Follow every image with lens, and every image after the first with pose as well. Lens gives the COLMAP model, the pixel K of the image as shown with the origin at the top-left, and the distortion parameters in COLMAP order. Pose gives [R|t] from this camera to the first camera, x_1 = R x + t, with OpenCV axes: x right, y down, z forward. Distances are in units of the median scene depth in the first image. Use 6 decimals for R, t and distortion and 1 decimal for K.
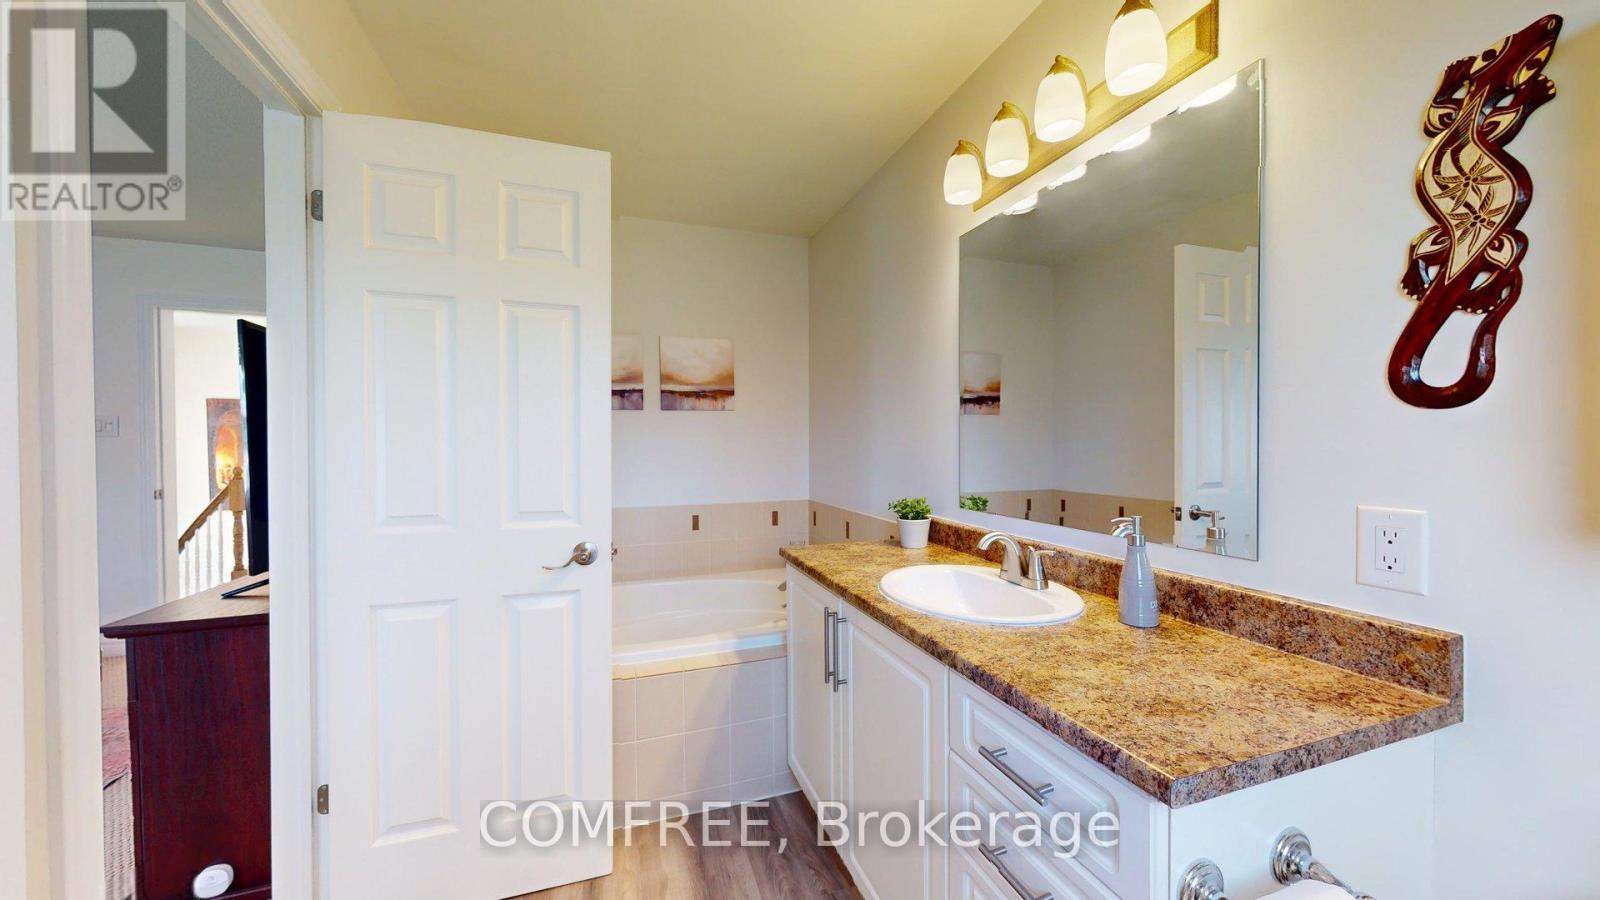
lens RADIAL K [[552.8, 0, 799.9], [0, 552.8, 451.2], [0, 0, 1]] dist [-0.002566, 0.000052]
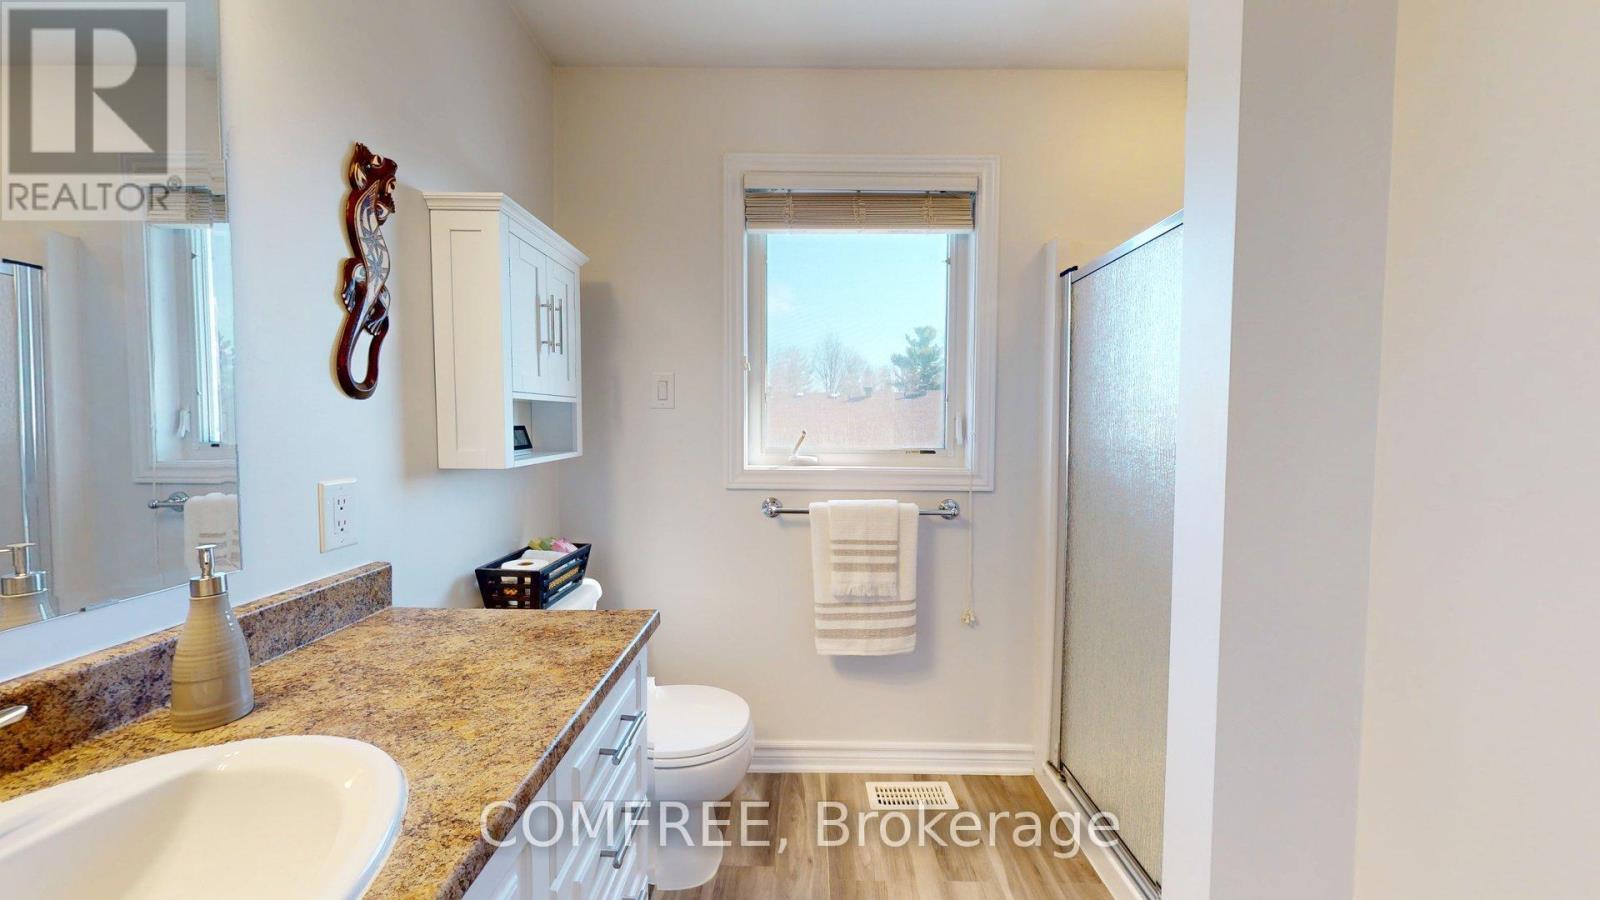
lens RADIAL K [[552.8, 0, 799.9], [0, 552.8, 451.2], [0, 0, 1]] dist [-0.002566, 0.000052]
pose [[-0.941201, -0.014484, 0.337537, -0.267600], [0.004961, 0.998380, 0.056676, -0.021574], [-0.337811, 0.055018, -0.939605, 1.792656]]
